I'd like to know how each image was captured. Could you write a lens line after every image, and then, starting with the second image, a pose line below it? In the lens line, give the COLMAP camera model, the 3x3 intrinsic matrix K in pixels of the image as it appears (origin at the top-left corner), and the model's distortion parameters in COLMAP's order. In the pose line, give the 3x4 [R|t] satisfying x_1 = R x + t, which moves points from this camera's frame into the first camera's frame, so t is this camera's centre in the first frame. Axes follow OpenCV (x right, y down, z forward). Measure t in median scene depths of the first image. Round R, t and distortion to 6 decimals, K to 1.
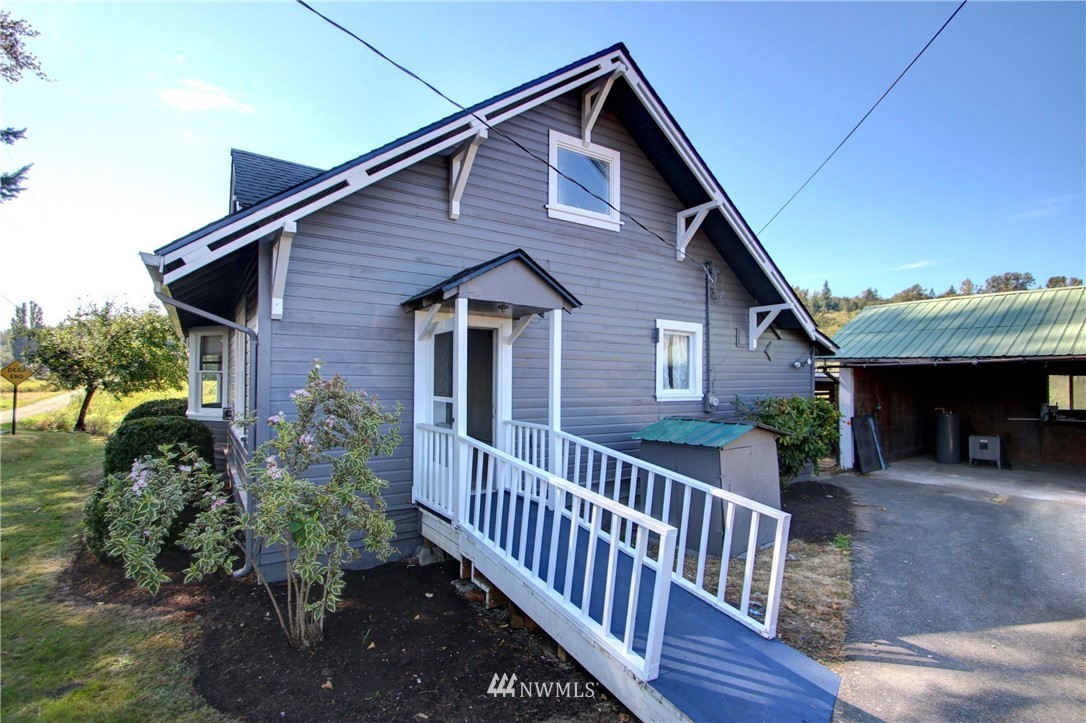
lens RADIAL K [[515.5, 0, 547.9], [0, 515.5, 372.3], [0, 0, 1]] dist [-0.016678, -0.003645]
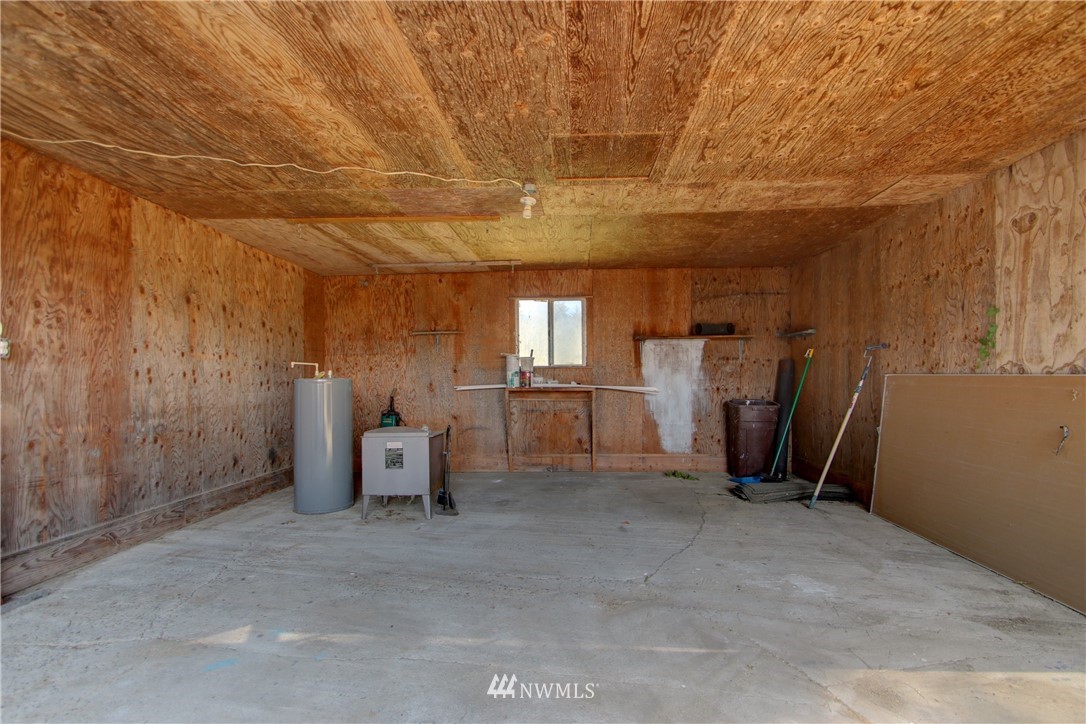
lens RADIAL K [[515.5, 0, 542.1], [0, 515.5, 367.5], [0, 0, 1]] dist [-0.016678, -0.003645]
pose [[0.652939, 0.001218, 0.757409, 0.662198], [-0.002493, 0.999997, 0.000540, 0.081219], [-0.757406, -0.002241, 0.652940, 0.694407]]
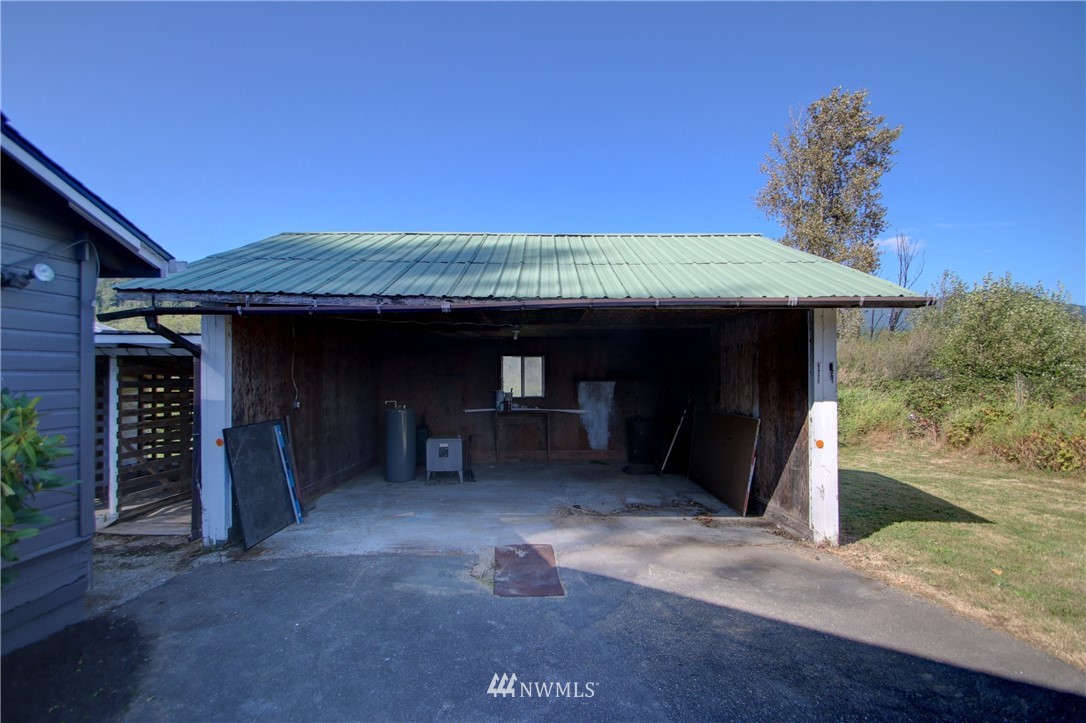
lens RADIAL K [[515.5, 0, 546.0], [0, 515.5, 367.2], [0, 0, 1]] dist [-0.016678, -0.003645]
pose [[0.592524, 0.010061, 0.805490, 0.374260], [-0.006774, 0.999949, -0.007507, 0.032498], [-0.805524, -0.001008, 0.592562, 0.473412]]
